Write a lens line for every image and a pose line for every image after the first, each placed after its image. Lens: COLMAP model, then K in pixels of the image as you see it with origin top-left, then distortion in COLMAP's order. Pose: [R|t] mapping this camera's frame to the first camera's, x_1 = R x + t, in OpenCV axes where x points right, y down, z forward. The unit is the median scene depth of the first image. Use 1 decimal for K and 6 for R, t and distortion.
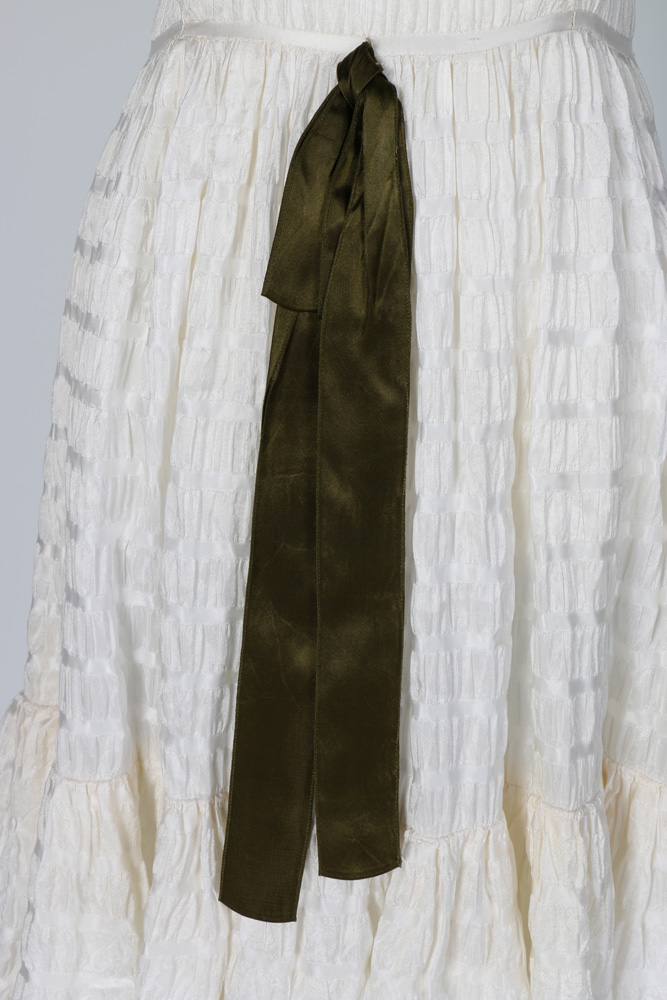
lens RADIAL K [[1543.0, 0, 330.7], [0, 1543.0, 500.8], [0, 0, 1]] dist [0.174927, 0.000000]
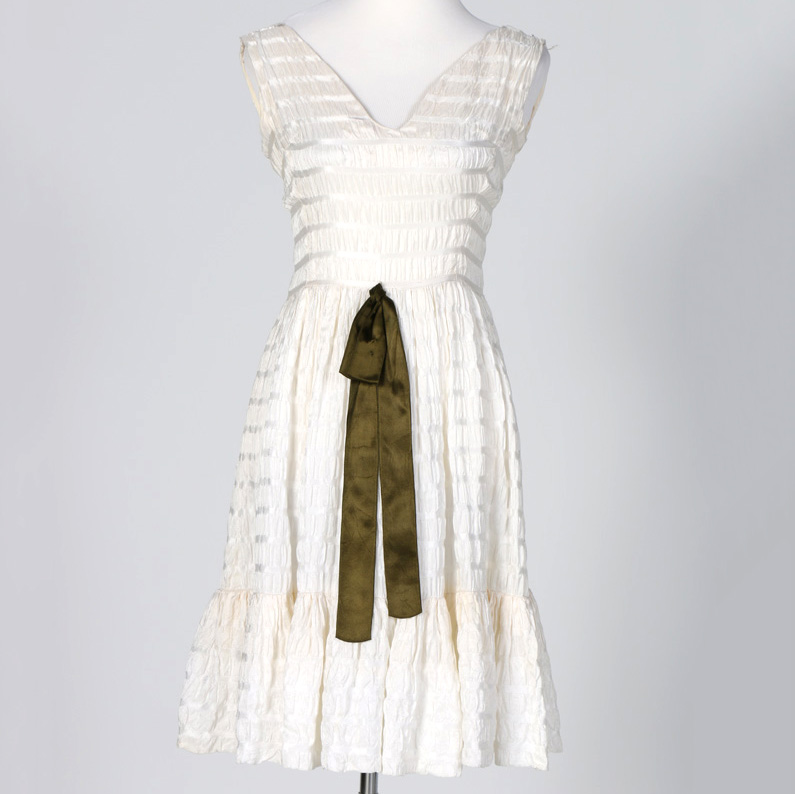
lens RADIAL K [[2206.7, 0, 397.5], [0, 2206.7, 396.7], [0, 0, 1]] dist [-0.157470, 0.000000]
pose [[0.998213, -0.011287, 0.058684, -0.161443], [0.029617, 0.946356, -0.321765, 1.051916], [-0.051904, 0.322928, 0.944999, -2.384556]]
